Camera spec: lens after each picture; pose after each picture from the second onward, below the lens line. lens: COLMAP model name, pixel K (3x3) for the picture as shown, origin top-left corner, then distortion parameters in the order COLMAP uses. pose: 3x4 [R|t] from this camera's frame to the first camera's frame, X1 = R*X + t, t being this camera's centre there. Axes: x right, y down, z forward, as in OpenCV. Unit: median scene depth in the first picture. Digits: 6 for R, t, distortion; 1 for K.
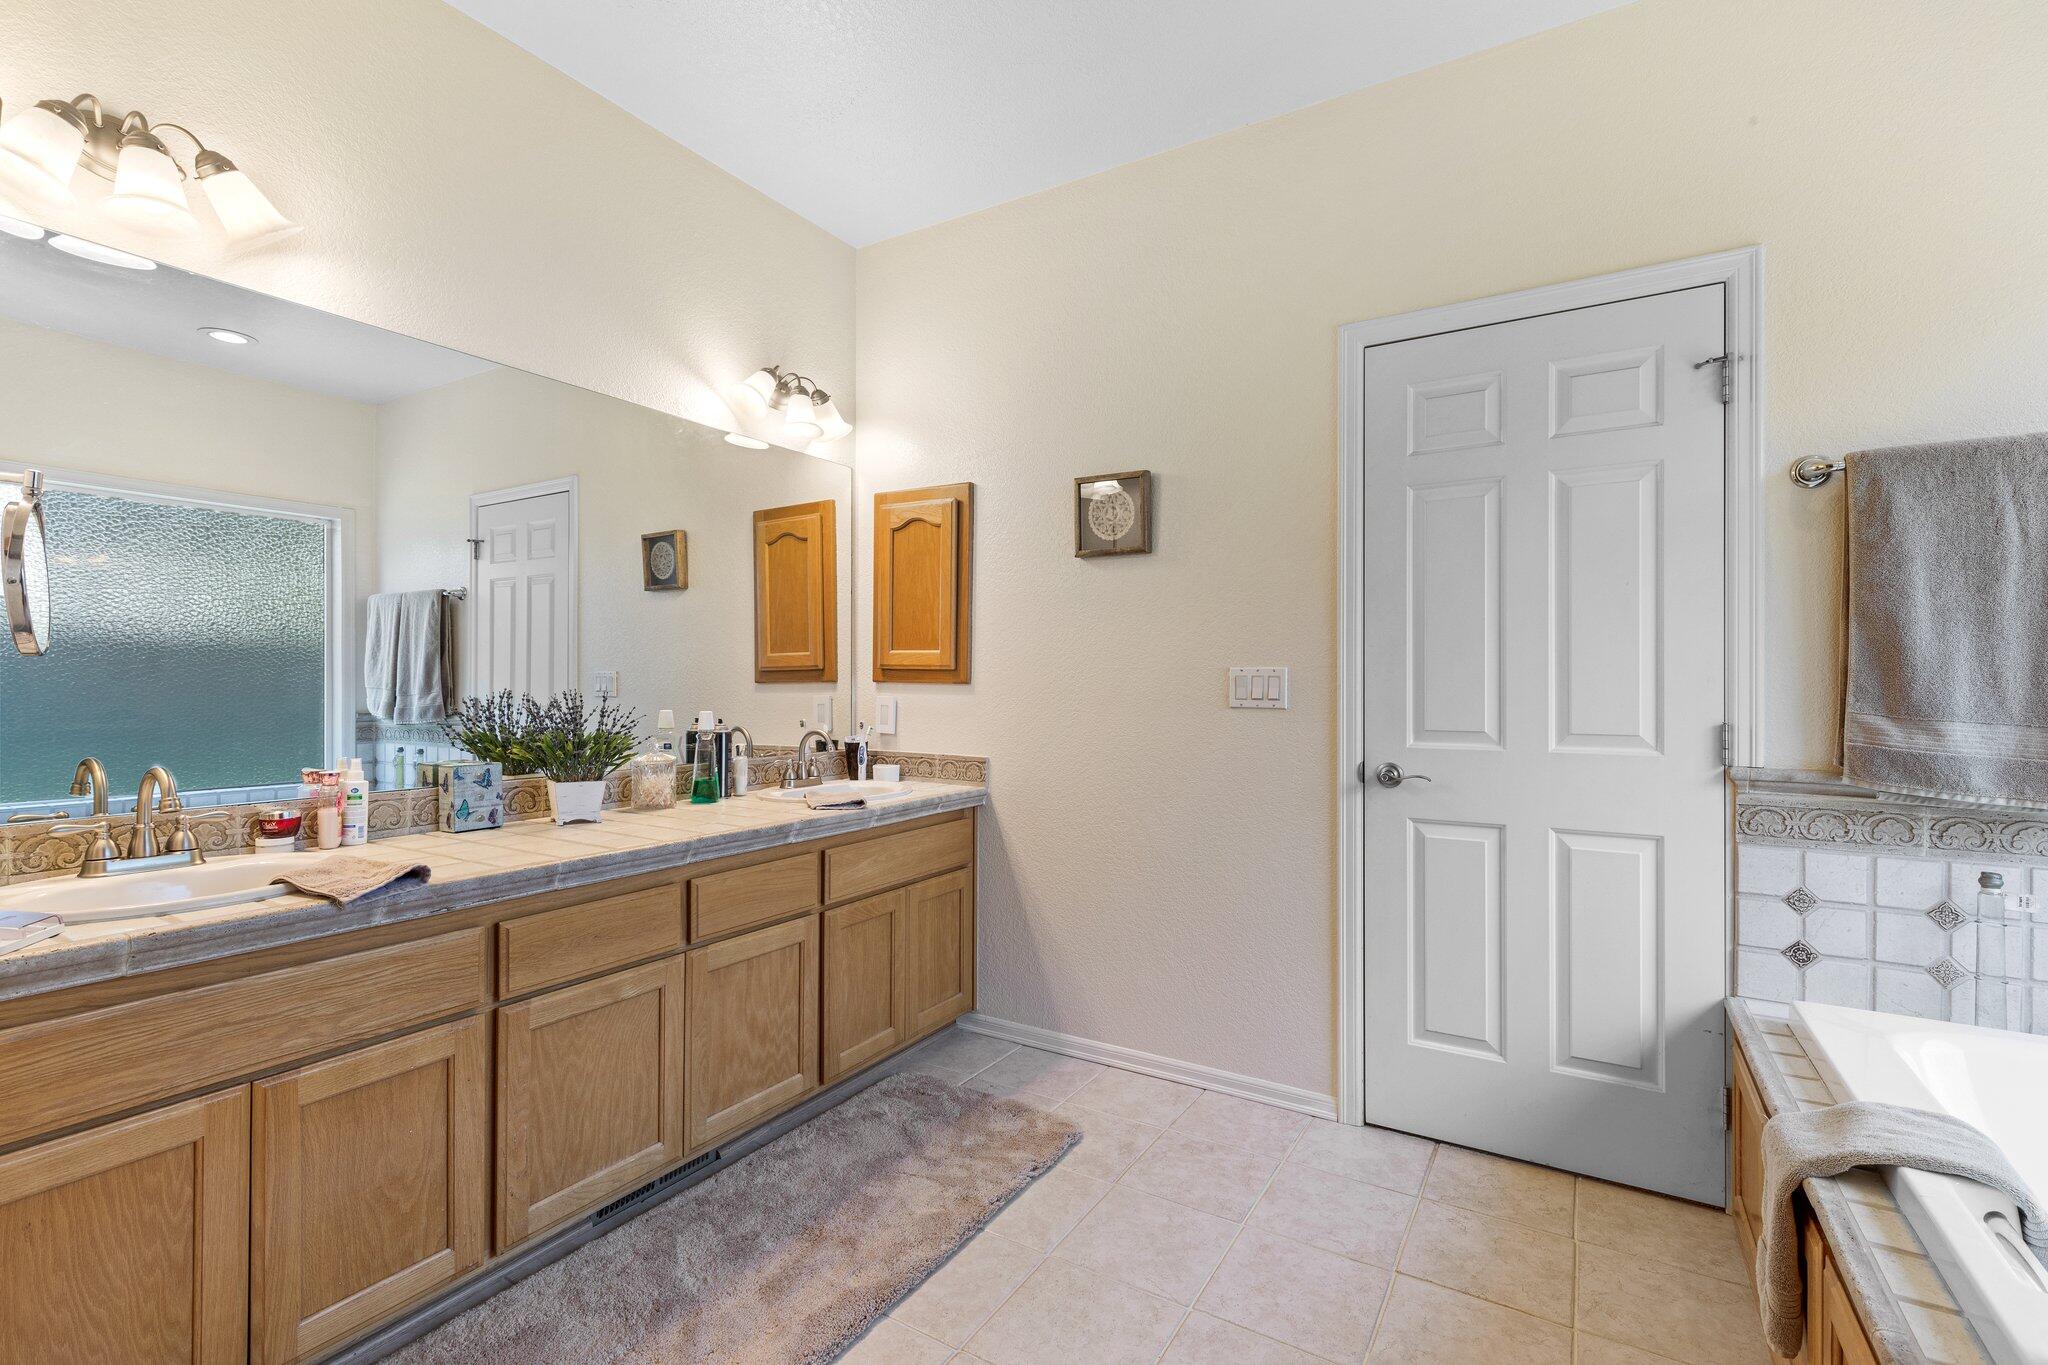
lens RADIAL K [[919.0, 0, 1018.7], [0, 919.0, 674.5], [0, 0, 1]] dist [0.008987, -0.002048]
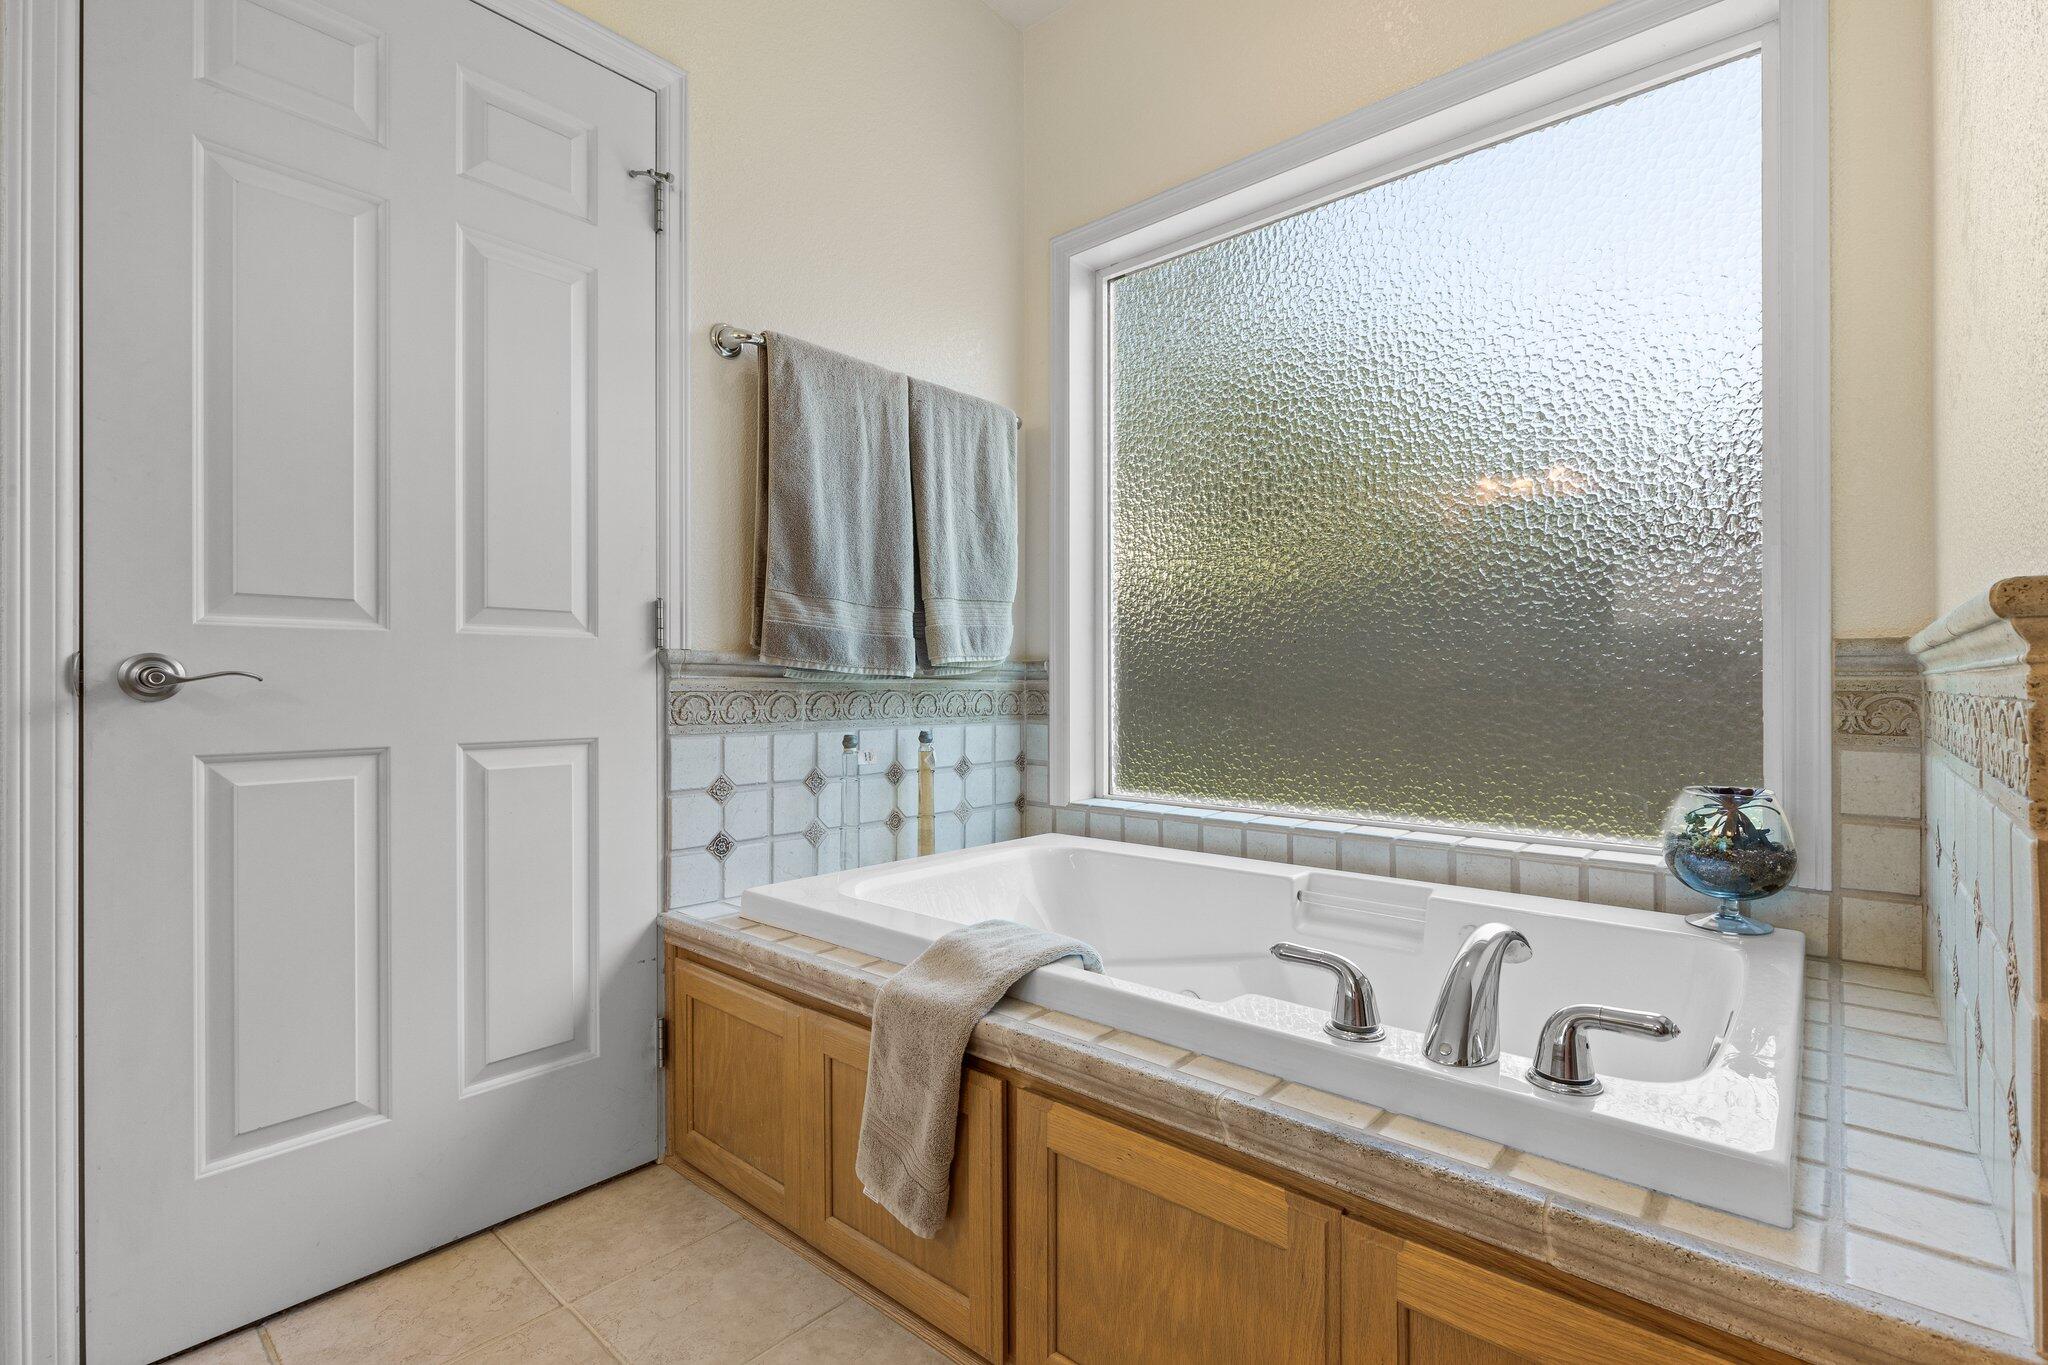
lens RADIAL K [[919.0, 0, 1021.4], [0, 919.0, 690.7], [0, 0, 1]] dist [0.008987, -0.002048]
pose [[0.161092, 0.002907, 0.986935, -0.034615], [-0.005033, 0.999985, -0.002124, 0.141930], [-0.986926, -0.004625, 0.161105, 0.536553]]
